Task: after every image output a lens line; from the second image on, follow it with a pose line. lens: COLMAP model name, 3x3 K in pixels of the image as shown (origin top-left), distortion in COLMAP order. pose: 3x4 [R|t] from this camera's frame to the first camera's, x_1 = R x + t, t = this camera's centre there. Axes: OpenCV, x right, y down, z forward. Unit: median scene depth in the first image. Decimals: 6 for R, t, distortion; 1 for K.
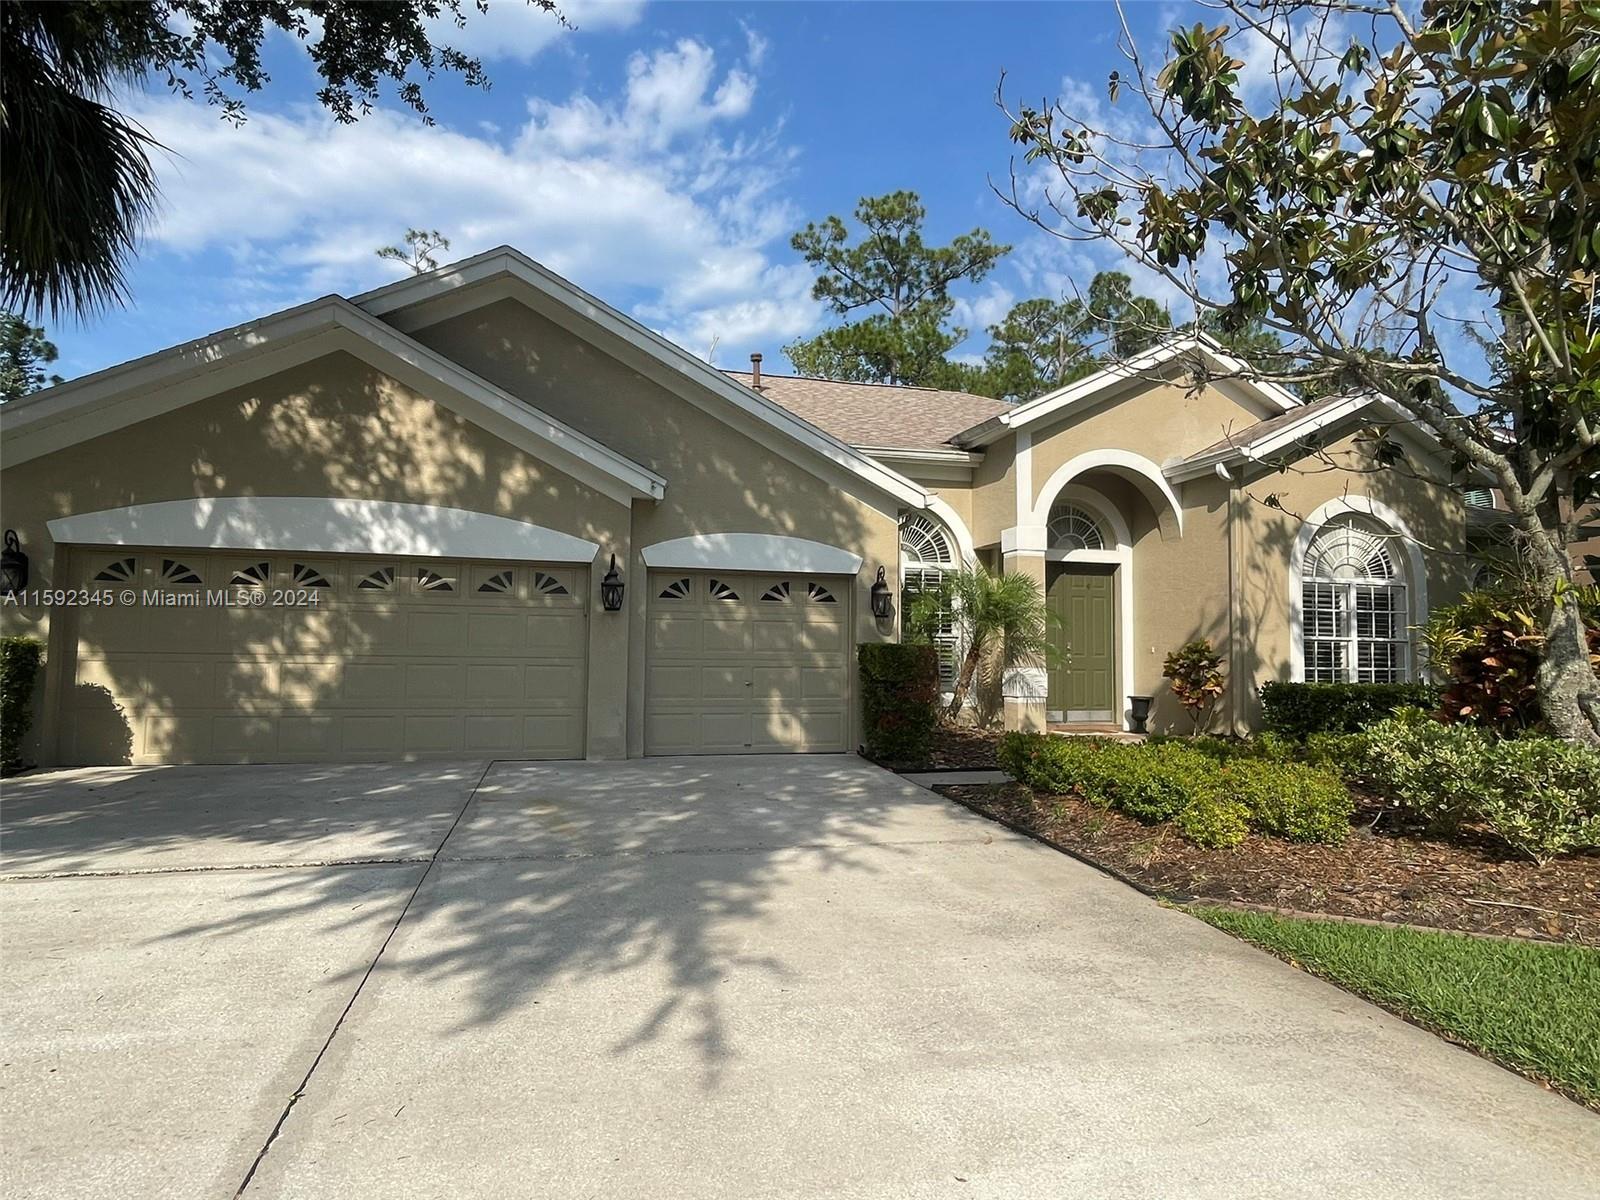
lens RADIAL K [[942.8, 0, 798.3], [0, 942.8, 607.9], [0, 0, 1]] dist [0.000459, -0.007001]
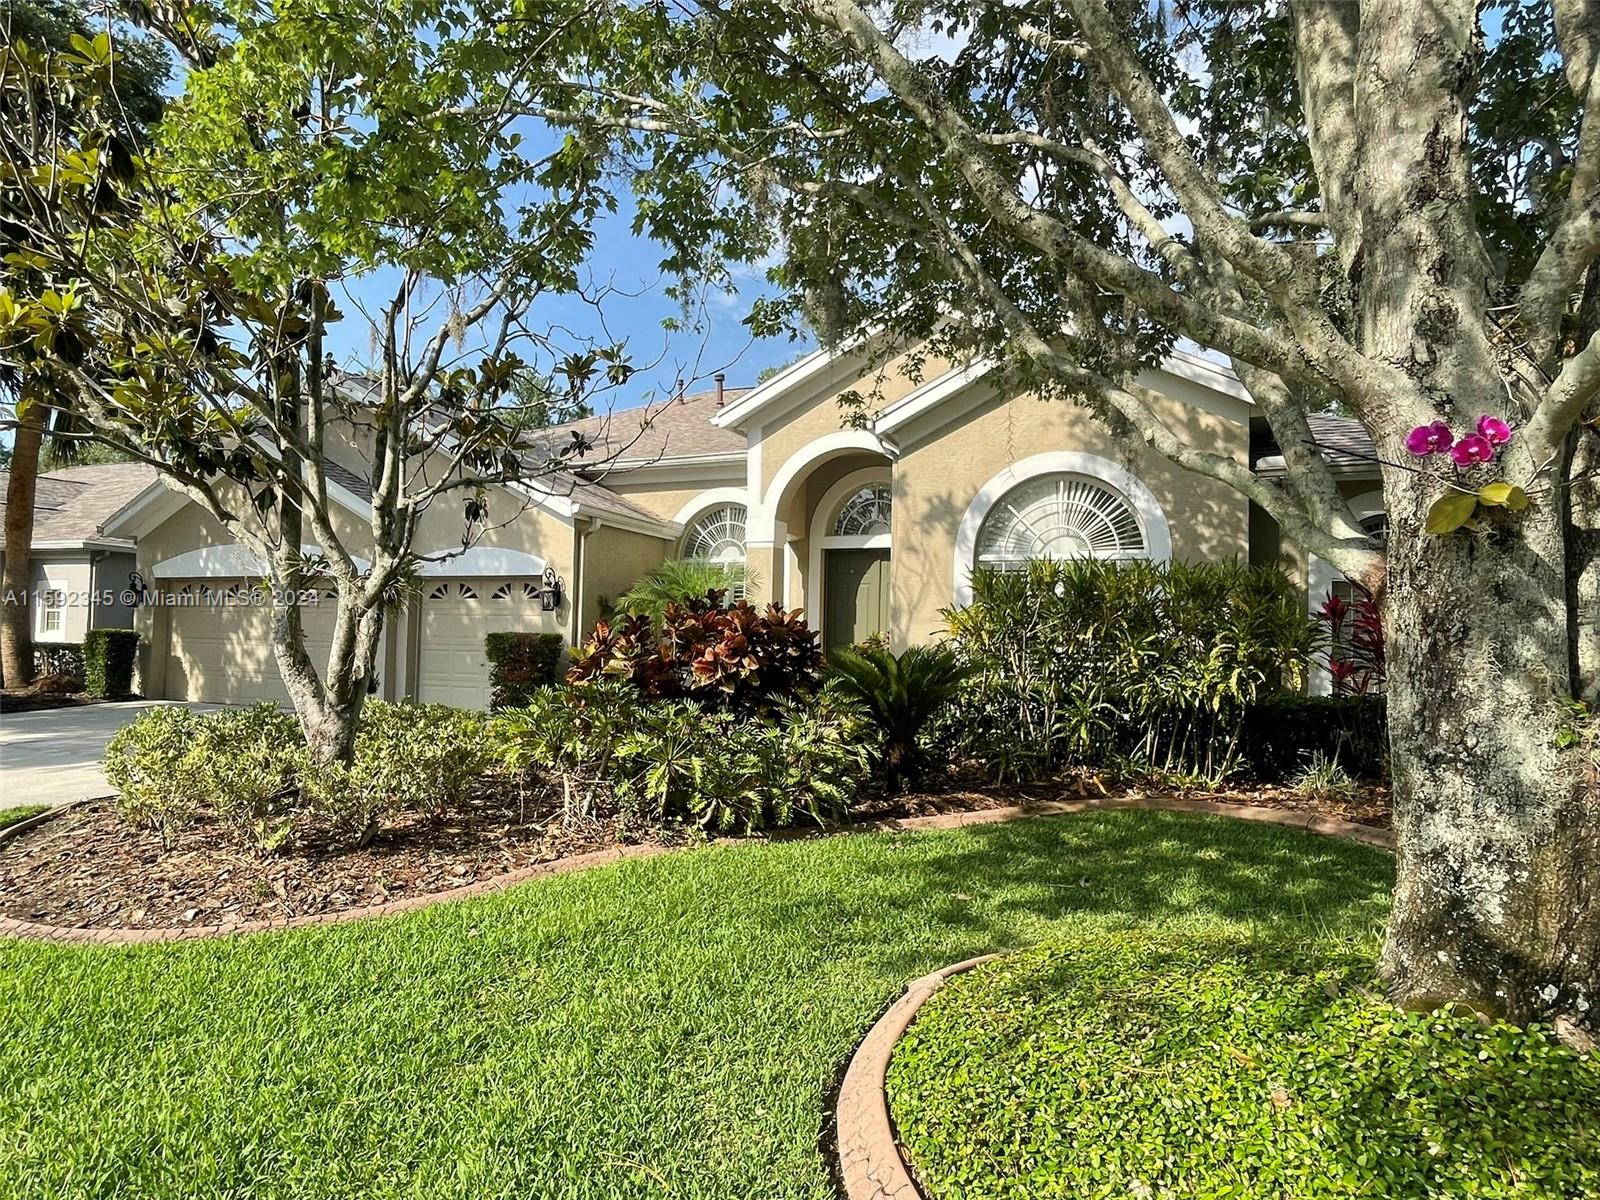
lens RADIAL K [[942.8, 0, 790.9], [0, 942.8, 609.0], [0, 0, 1]] dist [0.000459, -0.007001]
pose [[0.792310, -0.015703, -0.609917, 1.042307], [0.023170, 0.999722, 0.004361, 0.007938], [0.609679, -0.017587, 0.792453, 0.238605]]
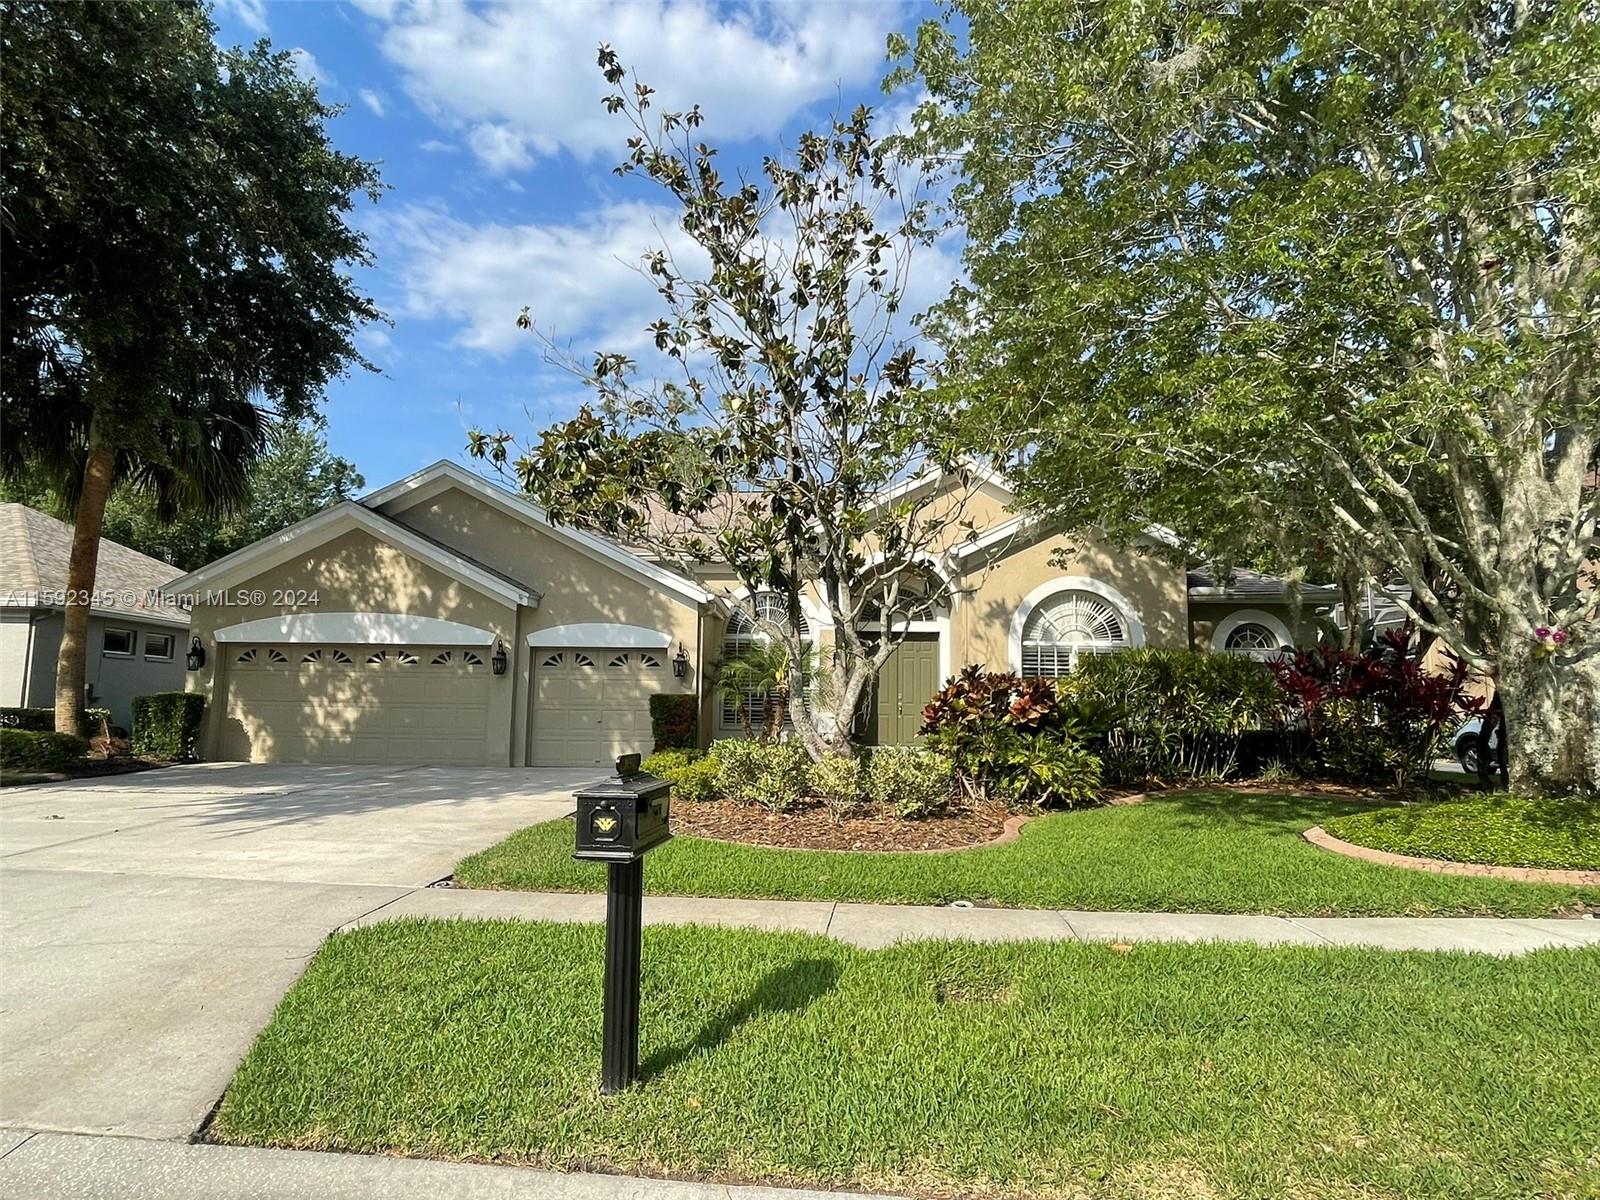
lens RADIAL K [[942.8, 0, 796.6], [0, 942.8, 610.6], [0, 0, 1]] dist [0.000459, -0.007001]
pose [[0.957705, -0.030296, -0.286154, 0.686959], [0.014474, 0.998255, -0.057245, -0.008202], [0.287389, 0.050682, 0.956472, -0.376906]]
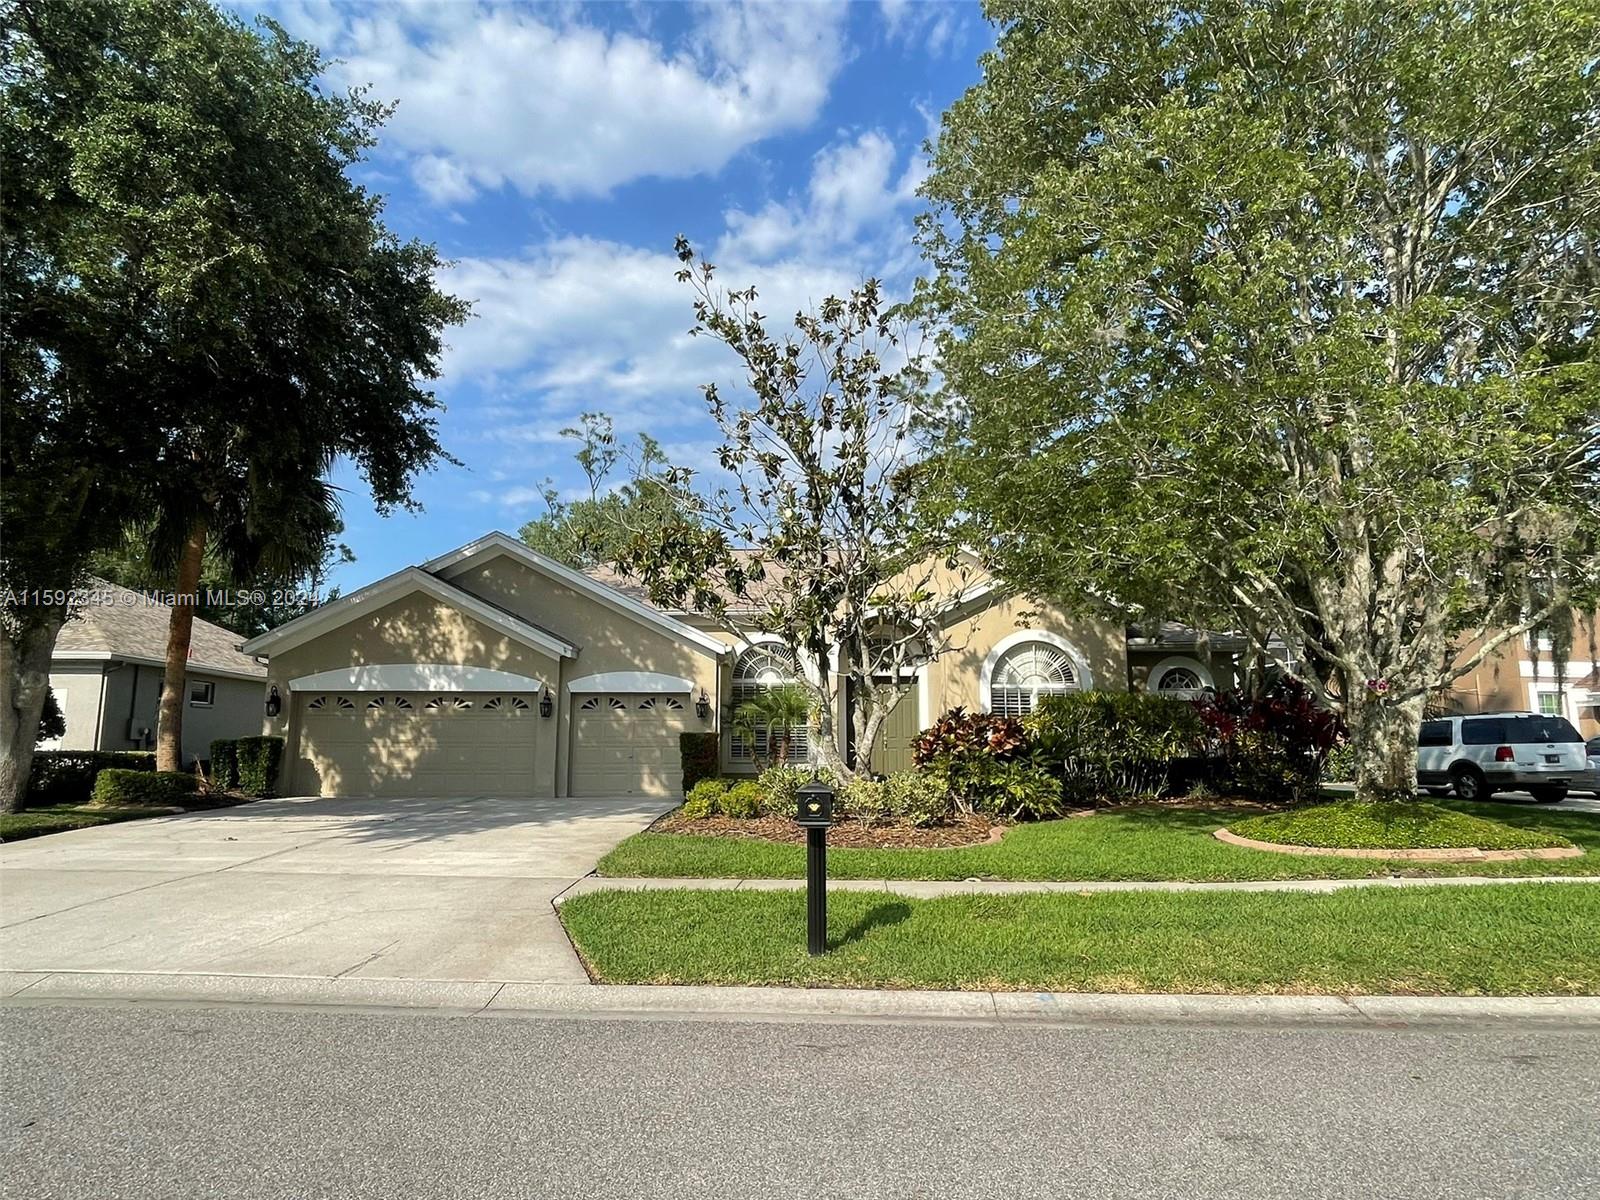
lens RADIAL K [[942.8, 0, 799.5], [0, 942.8, 606.2], [0, 0, 1]] dist [0.000459, -0.007001]
pose [[0.972026, -0.045583, -0.230406, 0.665667], [0.023571, 0.994966, -0.097404, -0.022498], [0.233686, 0.089249, 0.968207, -0.655891]]
